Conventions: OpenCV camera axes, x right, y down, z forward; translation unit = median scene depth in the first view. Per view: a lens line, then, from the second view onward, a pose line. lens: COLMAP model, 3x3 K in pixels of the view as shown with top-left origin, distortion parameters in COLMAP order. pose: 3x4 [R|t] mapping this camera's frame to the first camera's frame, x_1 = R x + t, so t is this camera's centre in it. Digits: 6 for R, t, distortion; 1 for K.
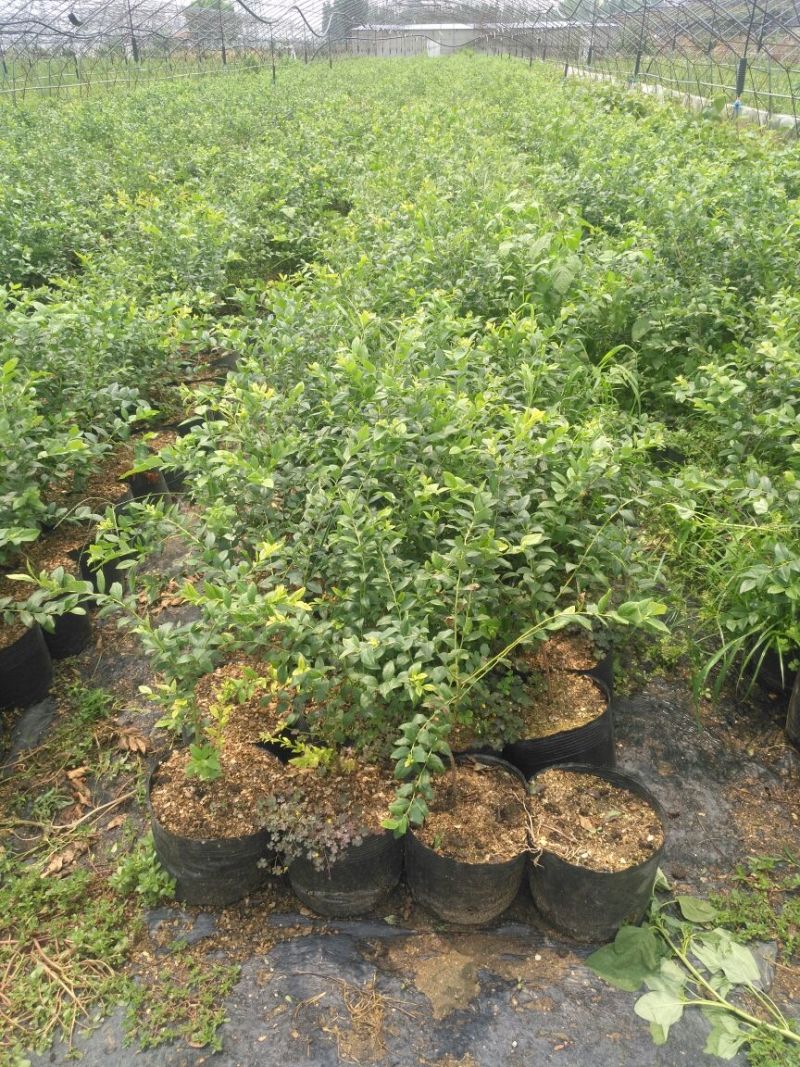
lens RADIAL K [[870.6, 0, 400.0], [0, 870.6, 533.5], [0, 0, 1]] dist [-0.008698, 0.071804]
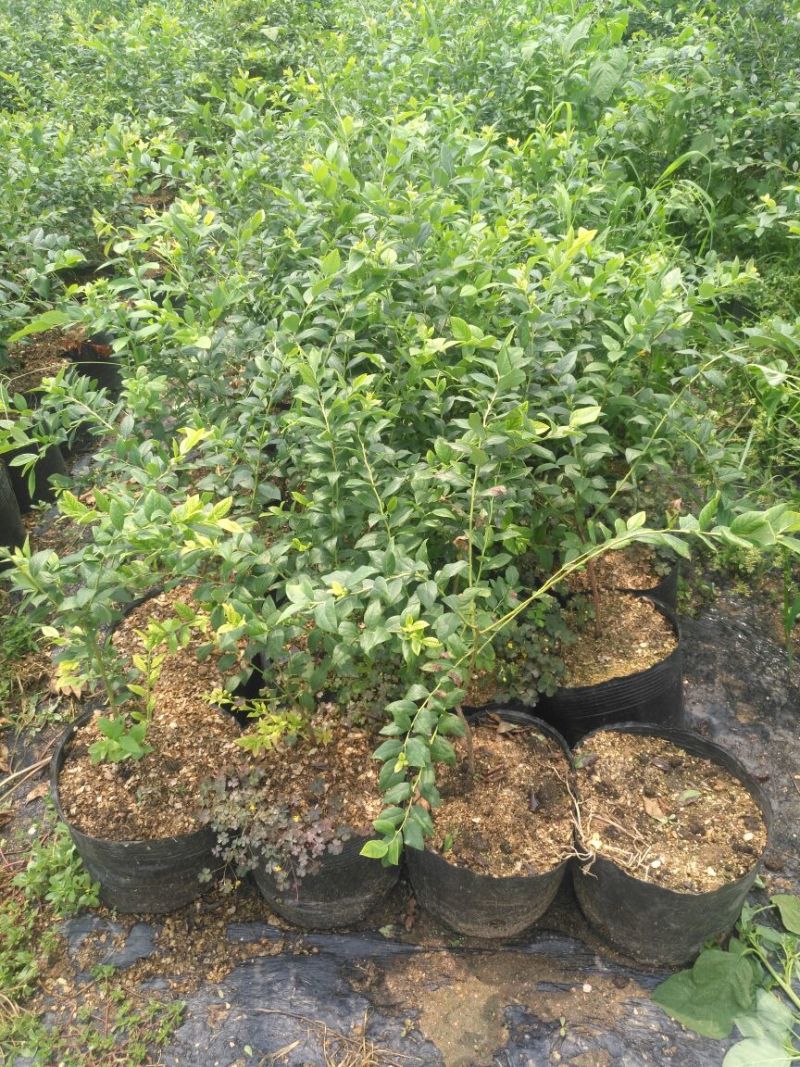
lens RADIAL K [[870.6, 0, 400.0], [0, 870.6, 533.5], [0, 0, 1]] dist [-0.008698, 0.071804]
pose [[0.999666, -0.017320, -0.019202, 0.017841], [0.019758, 0.990638, 0.135081, 0.002758], [0.016683, -0.135415, 0.990648, 0.267689]]
